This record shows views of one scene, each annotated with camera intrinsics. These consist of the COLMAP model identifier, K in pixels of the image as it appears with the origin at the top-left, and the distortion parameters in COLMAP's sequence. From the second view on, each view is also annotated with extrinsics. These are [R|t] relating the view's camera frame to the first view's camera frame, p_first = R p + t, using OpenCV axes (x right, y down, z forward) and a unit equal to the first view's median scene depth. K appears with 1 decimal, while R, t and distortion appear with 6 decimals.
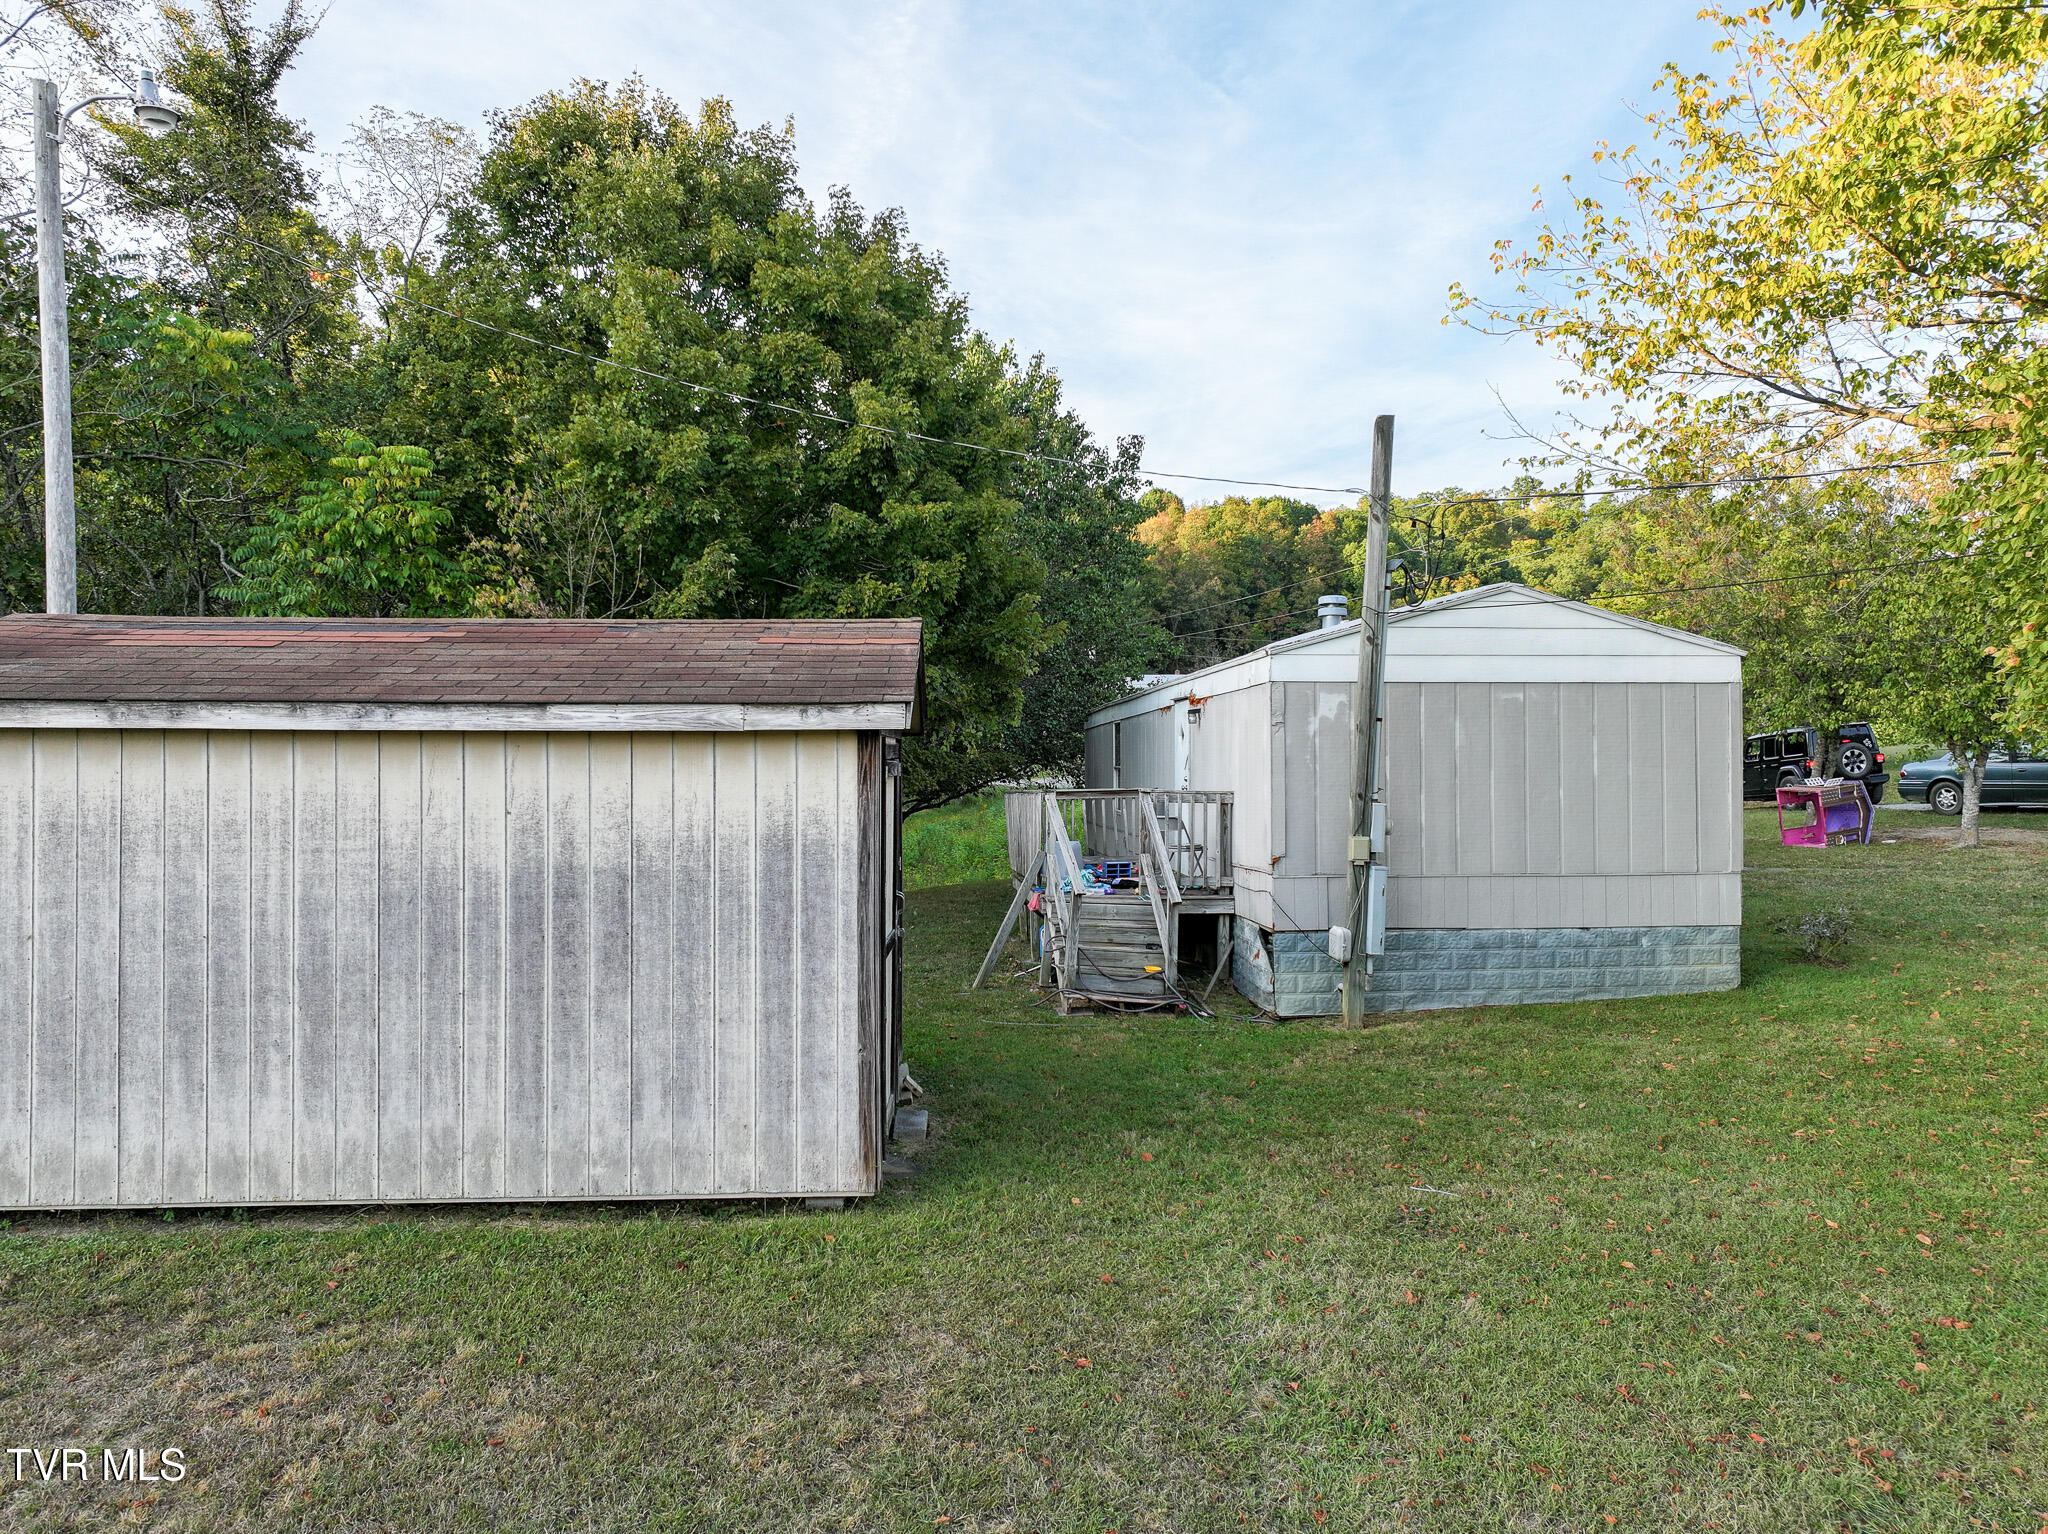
lens RADIAL K [[1435.9, 0, 1027.2], [0, 1435.9, 773.3], [0, 0, 1]] dist [0.000857, 0.014970]
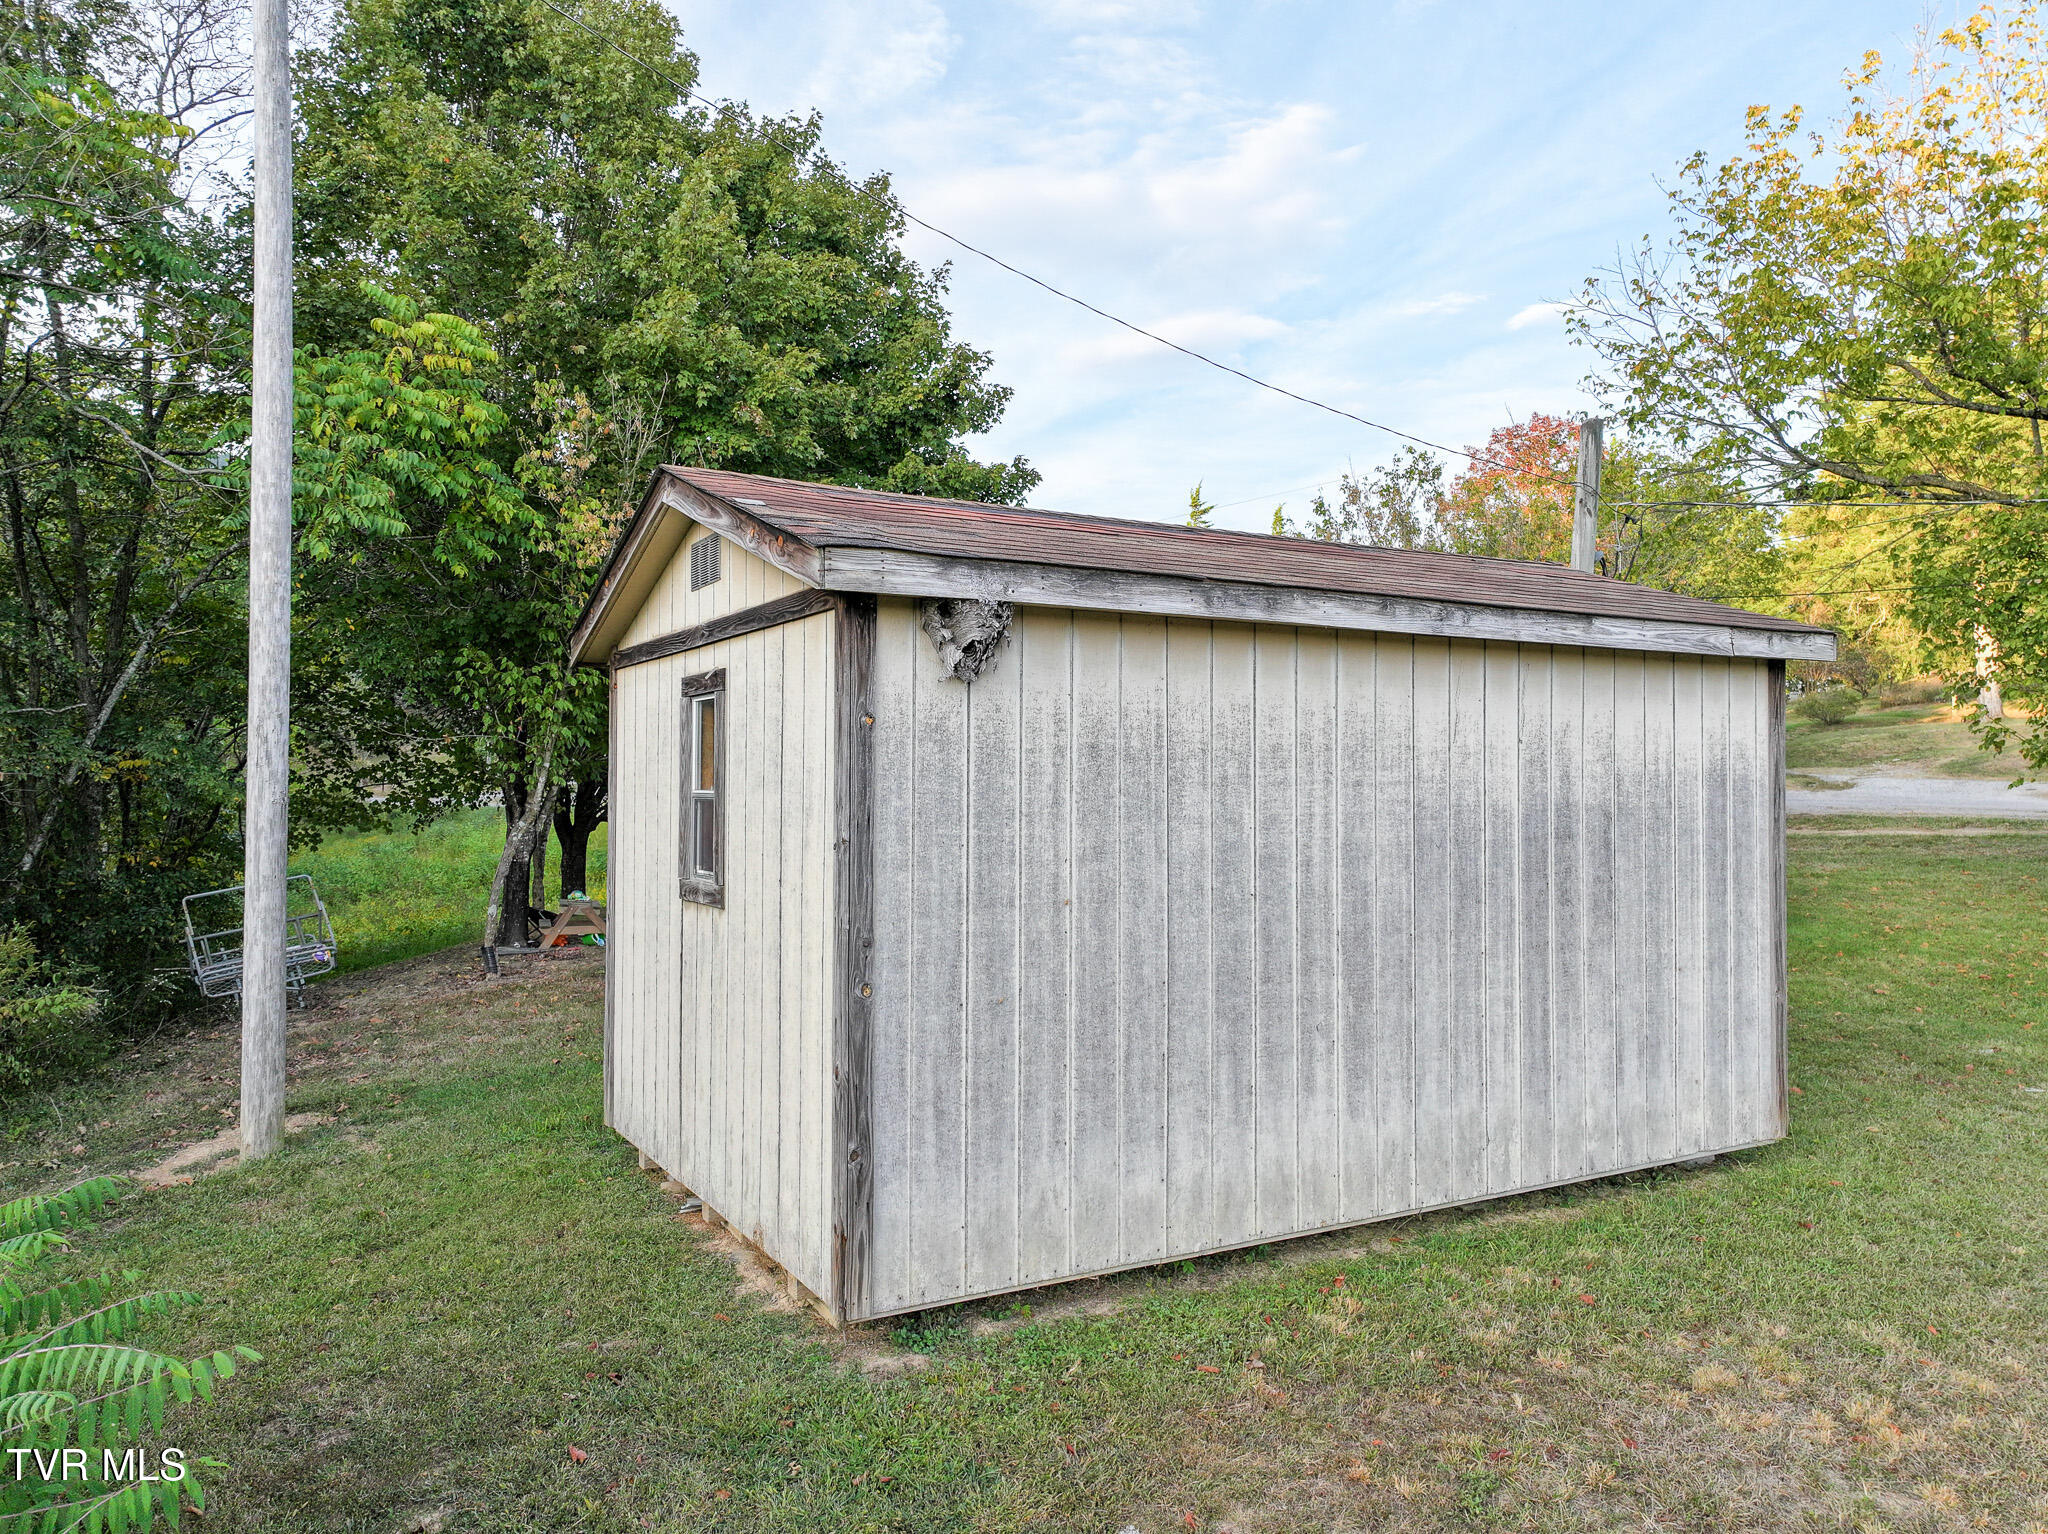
lens RADIAL K [[1435.9, 0, 1025.6], [0, 1435.9, 758.4], [0, 0, 1]] dist [0.000857, 0.014970]
pose [[0.896164, 0.008943, 0.443632, -1.000491], [0.001826, 0.999714, -0.023842, 0.057296], [-0.443718, 0.022177, 0.895892, 0.352376]]
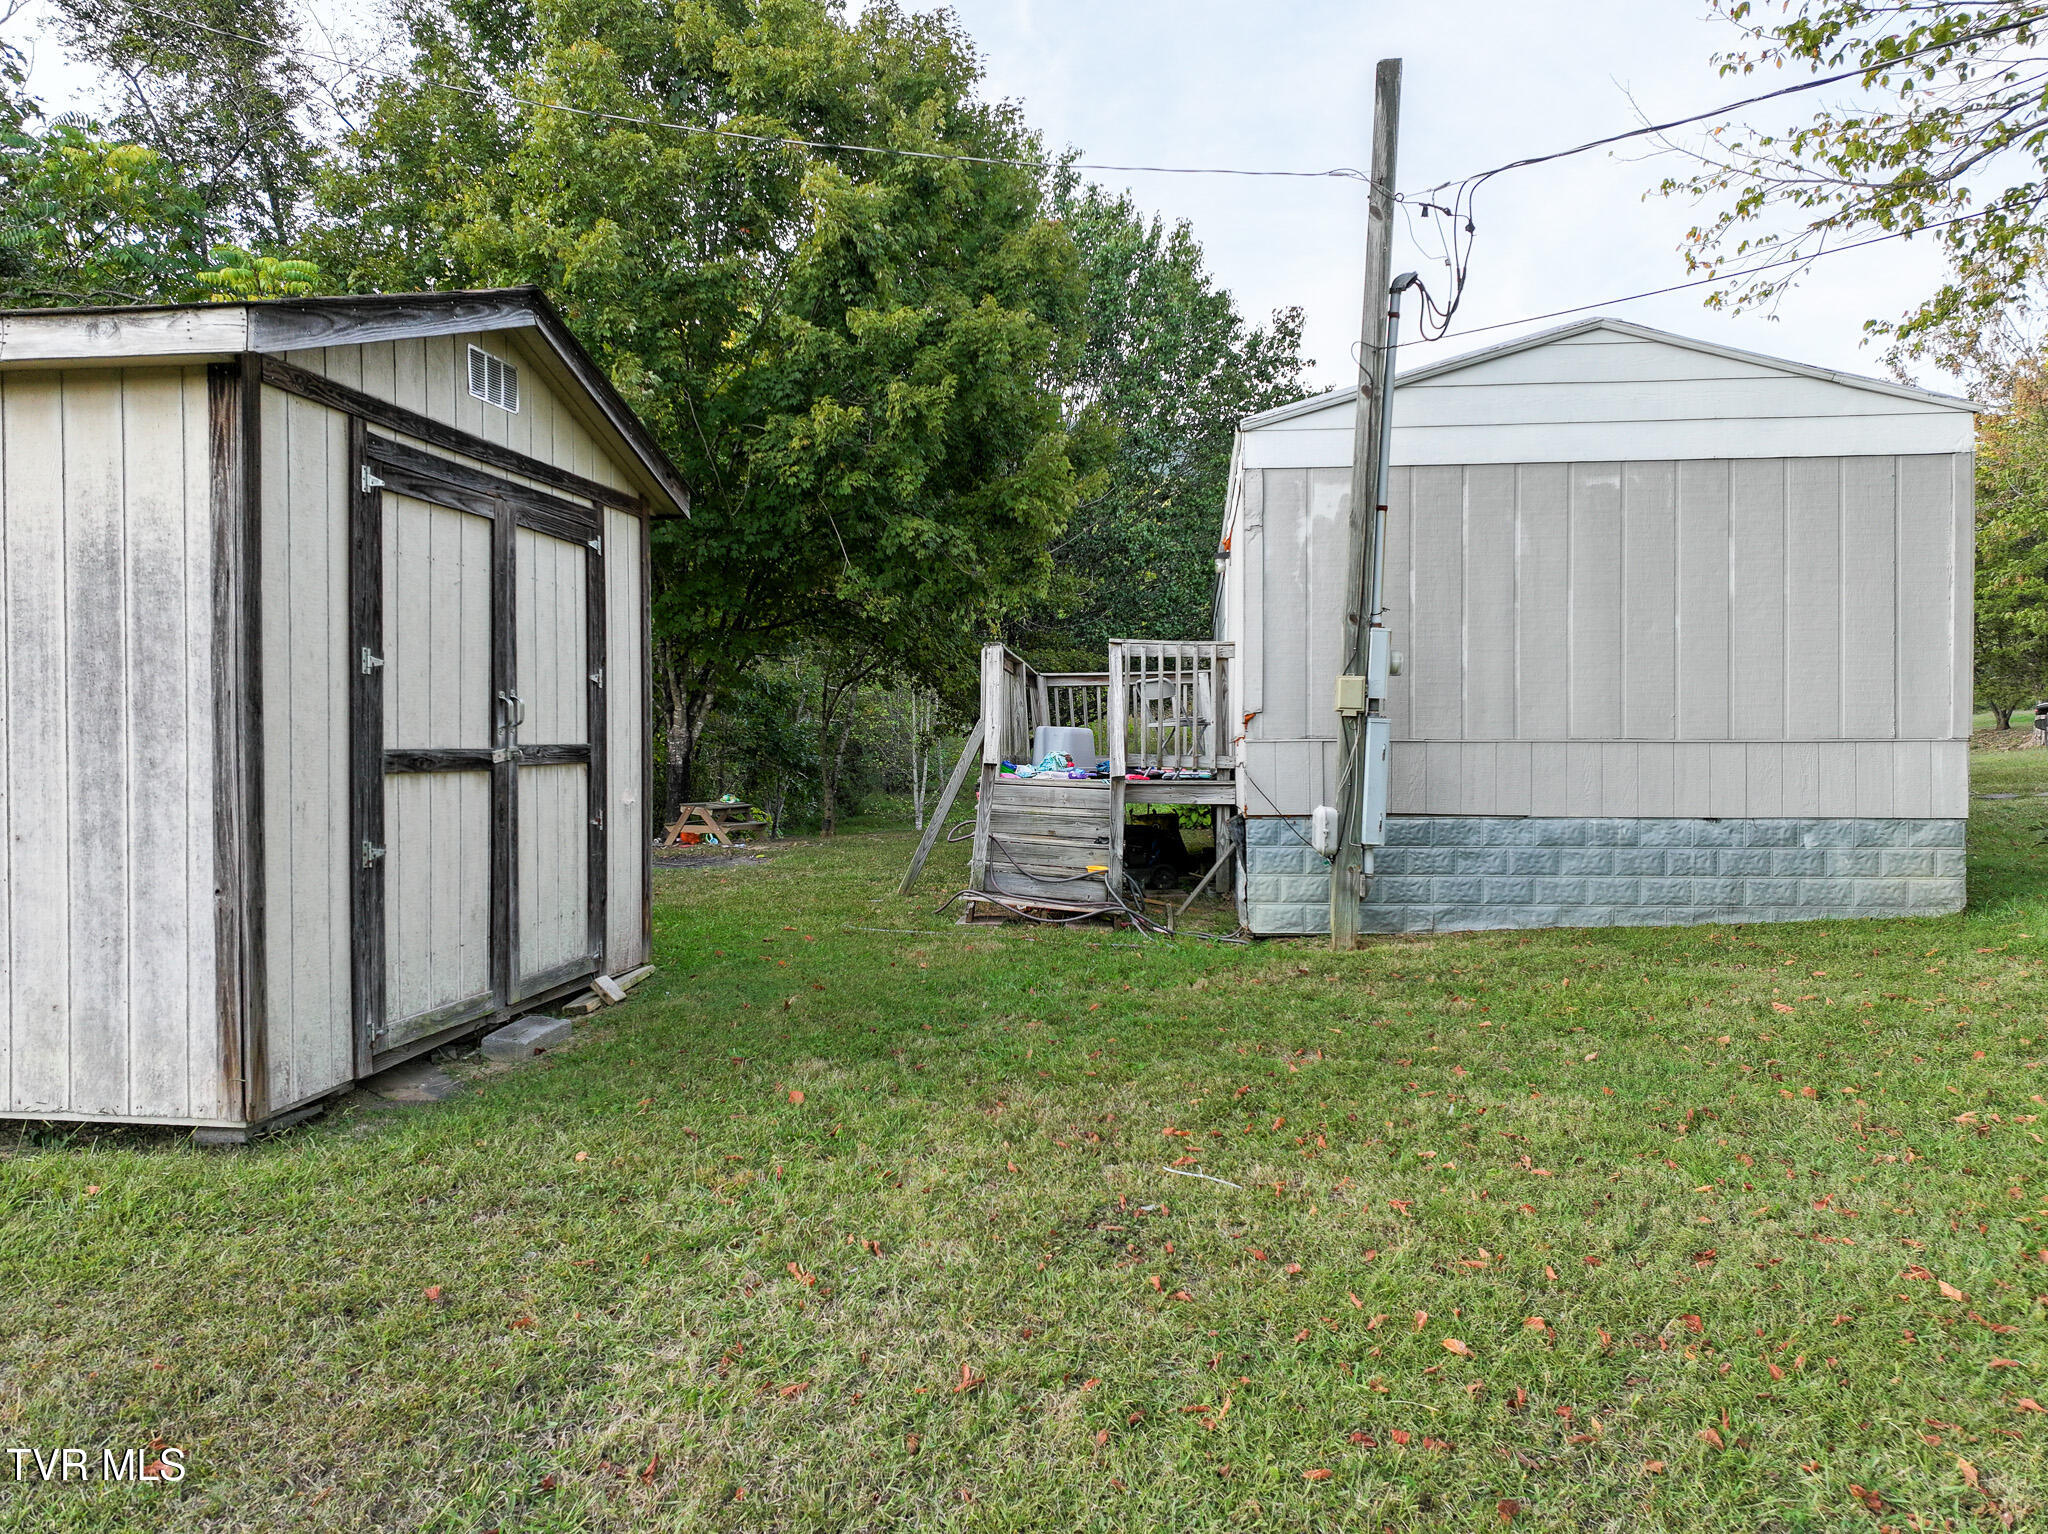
lens RADIAL K [[1435.9, 0, 1026.3], [0, 1435.9, 766.5], [0, 0, 1]] dist [0.000857, 0.014970]
pose [[0.981794, 0.006628, -0.189833, 0.340642], [-0.004192, 0.999904, 0.013232, 0.129653], [0.189903, -0.012195, 0.981727, 0.460902]]
